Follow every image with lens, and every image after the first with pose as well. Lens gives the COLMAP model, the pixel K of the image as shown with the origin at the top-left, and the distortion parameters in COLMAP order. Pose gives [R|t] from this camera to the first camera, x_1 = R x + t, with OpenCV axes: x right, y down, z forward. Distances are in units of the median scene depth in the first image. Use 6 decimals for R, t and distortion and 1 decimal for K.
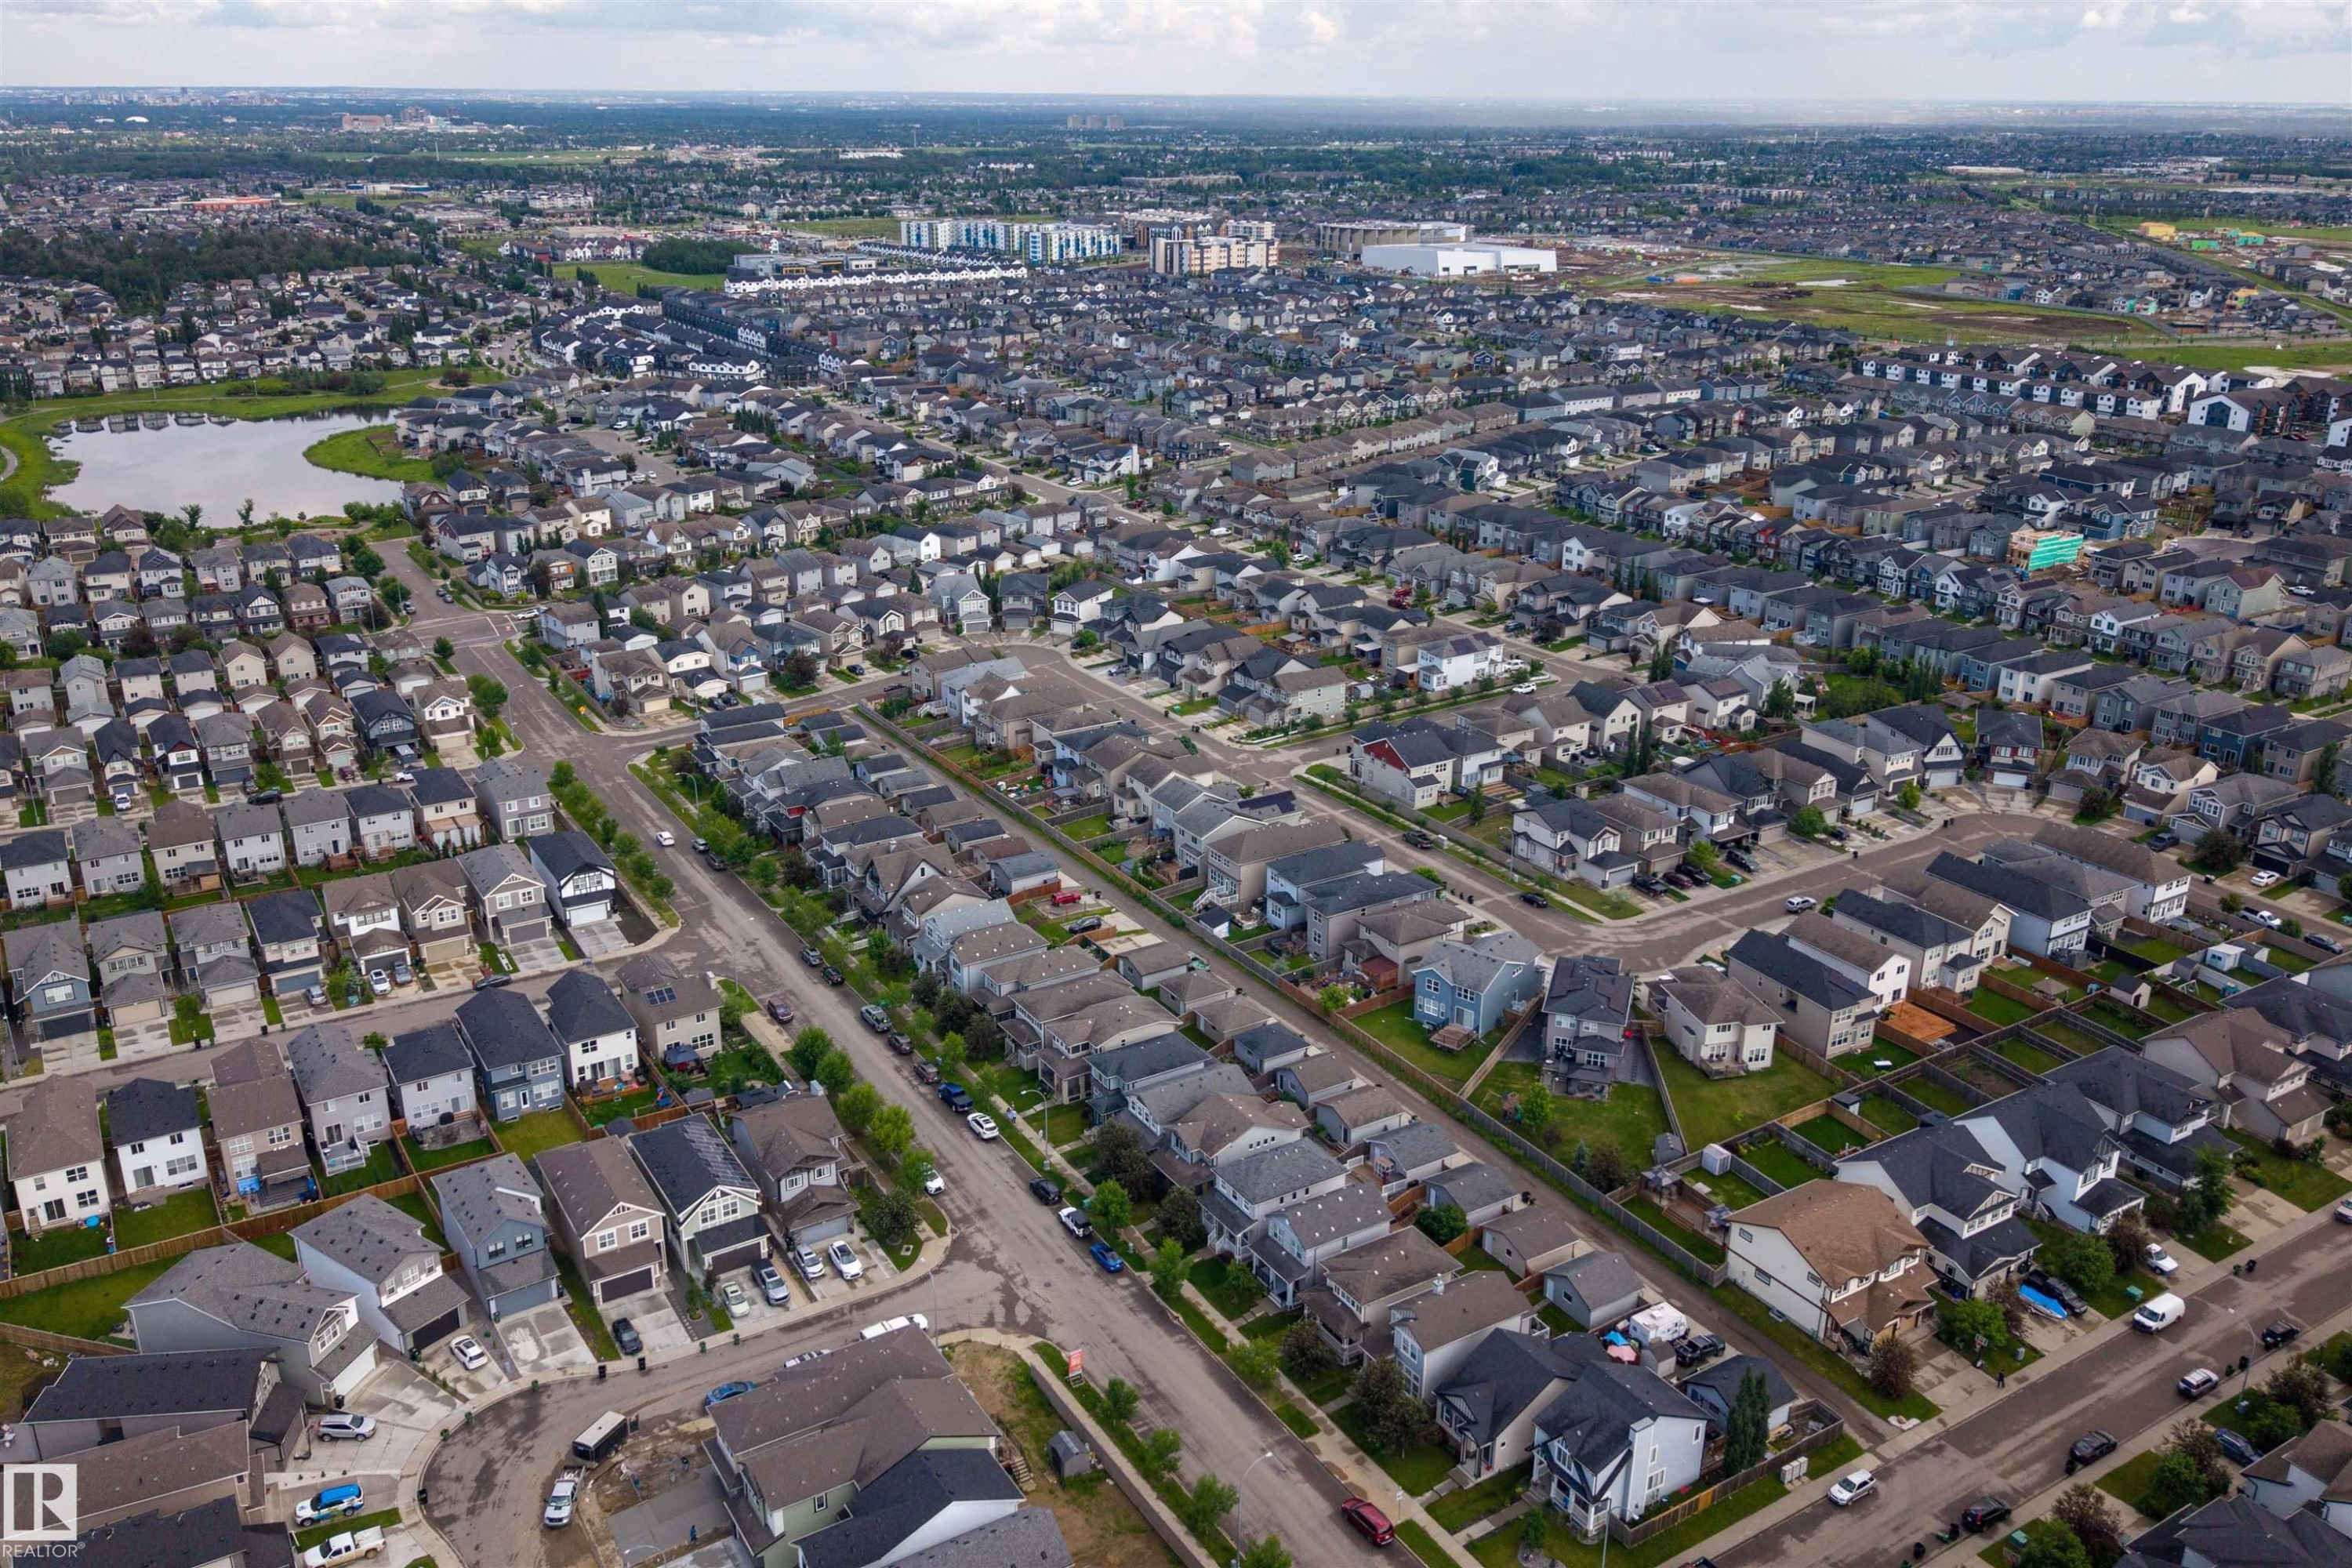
lens RADIAL K [[1839.3, 0, 1176.0], [0, 1839.3, 784.0], [0, 0, 1]] dist [0.011337, 0.001853]
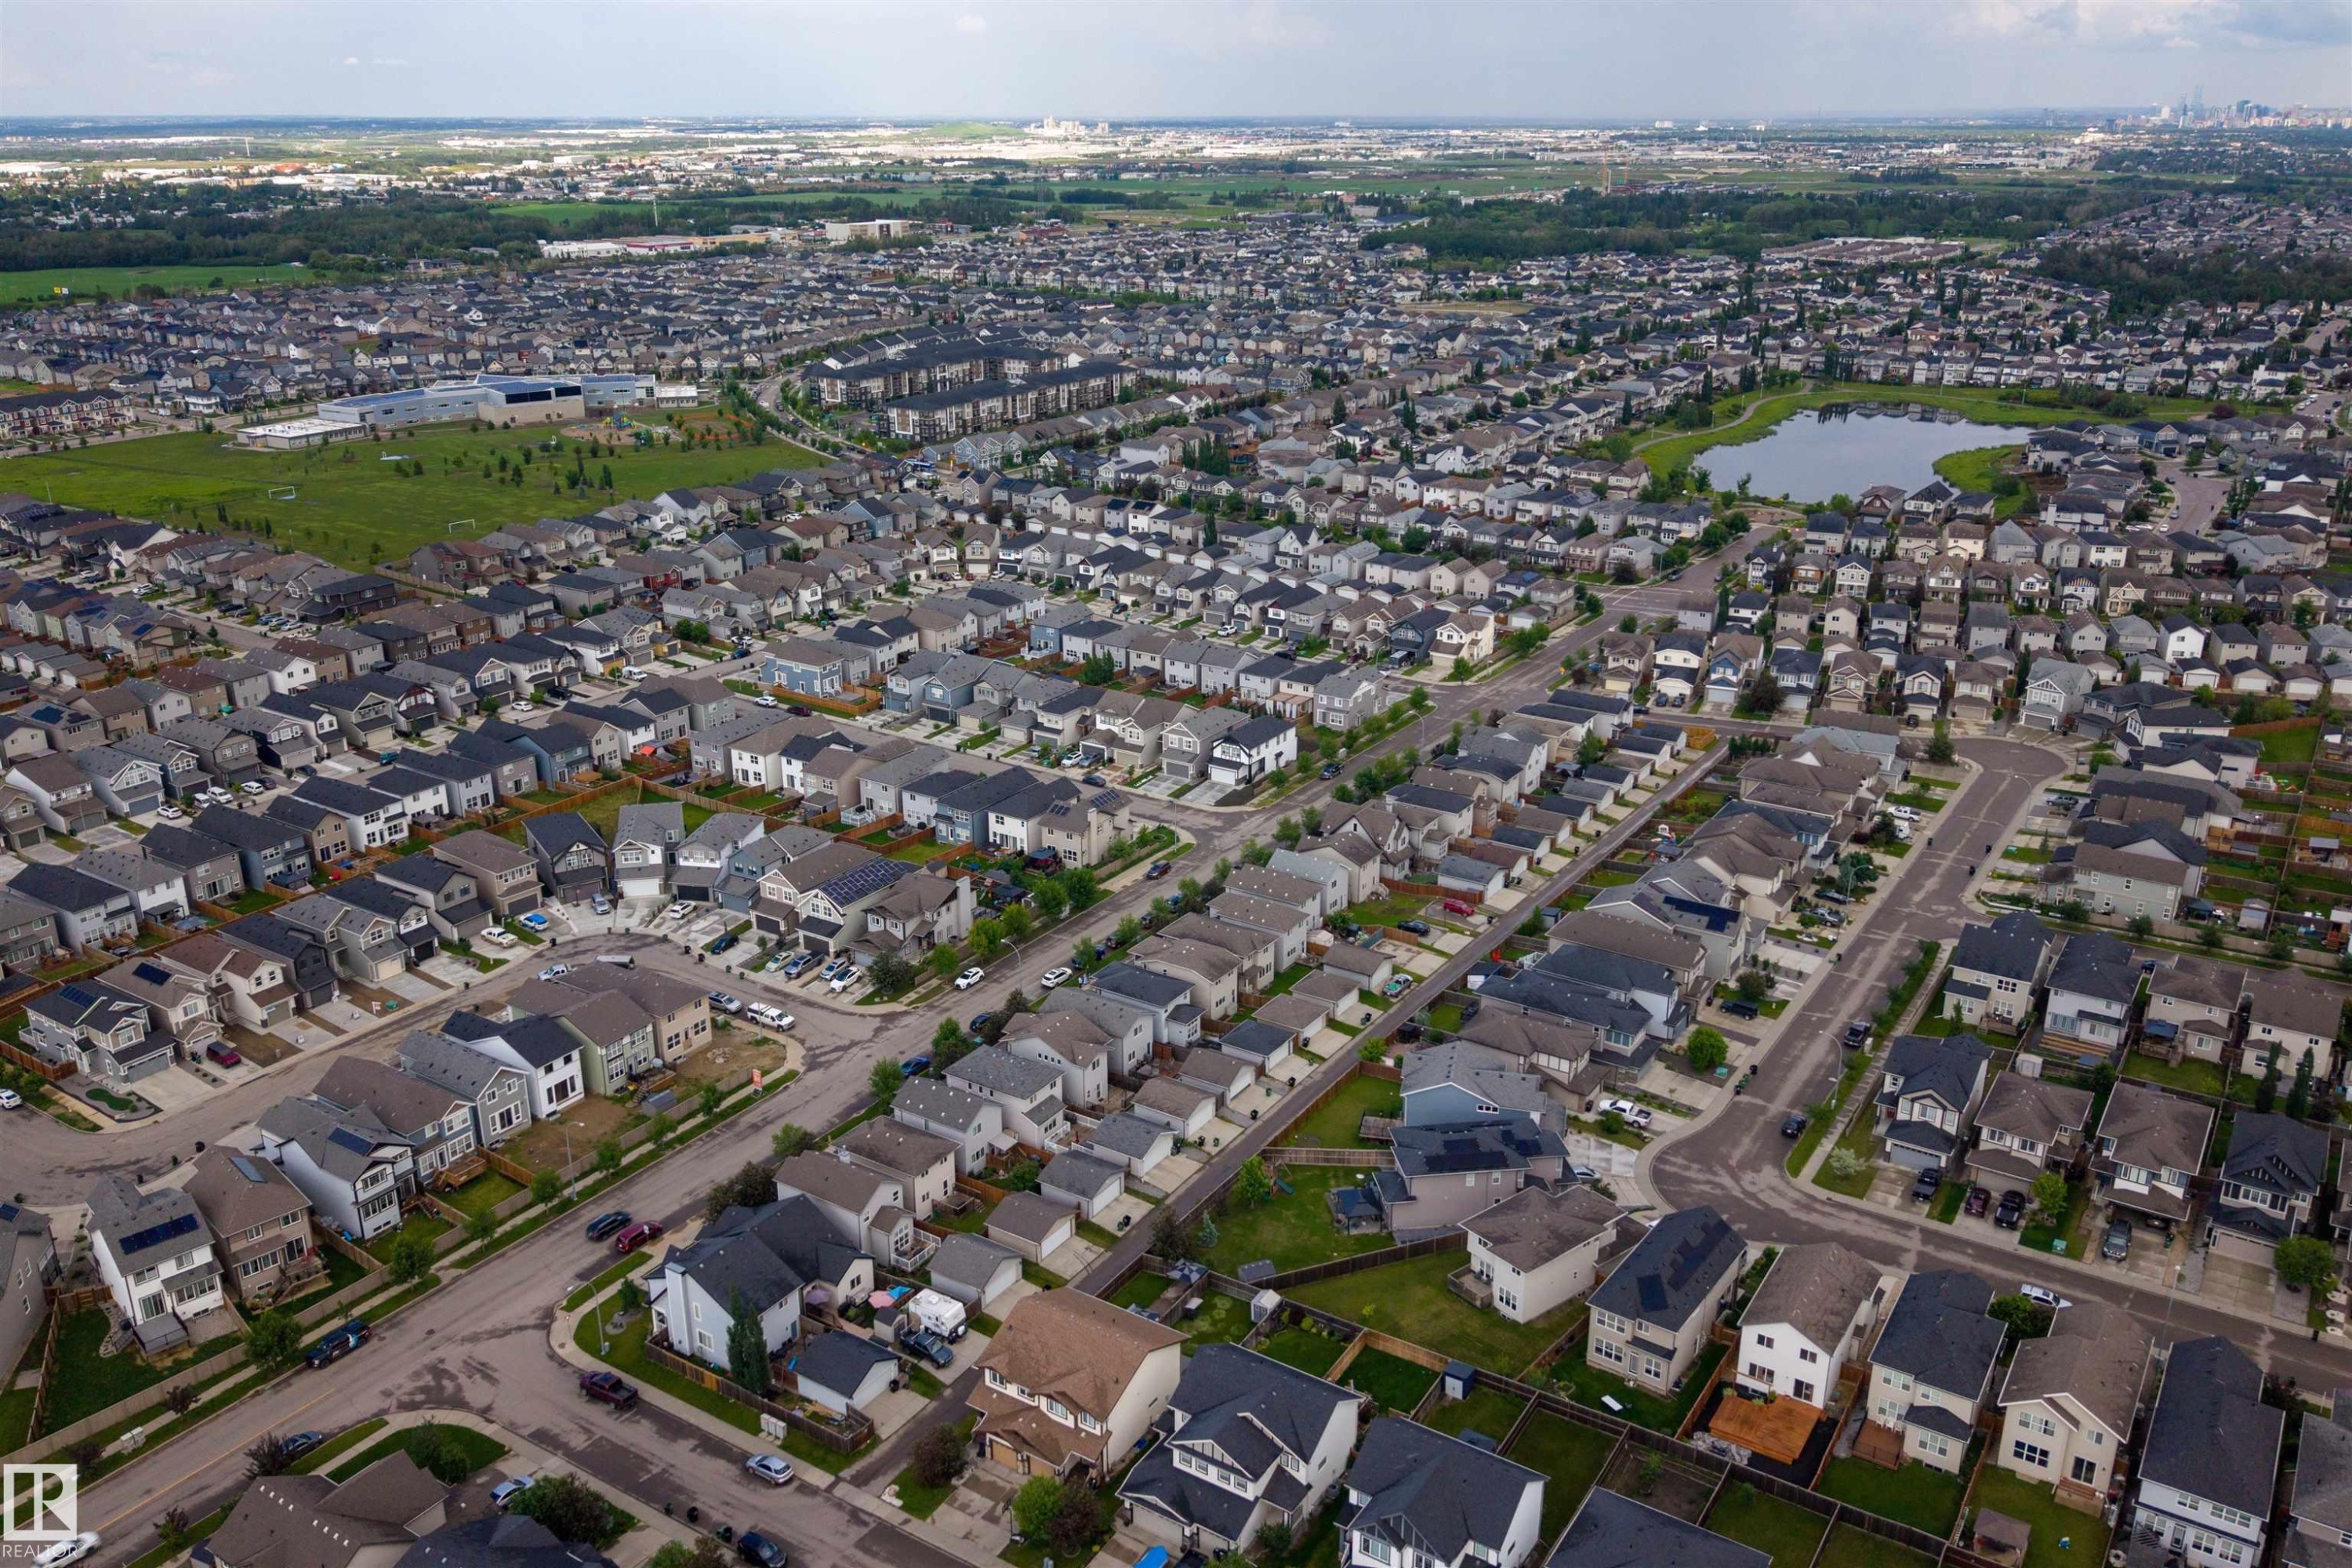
lens RADIAL K [[1839.3, 0, 1176.0], [0, 1839.3, 784.0], [0, 0, 1]] dist [0.011337, 0.001853]
pose [[0.421535, 0.302517, -0.854864, 0.726580], [-0.310567, 0.933864, 0.177332, -0.133335], [0.851972, 0.190741, 0.487608, 0.368880]]
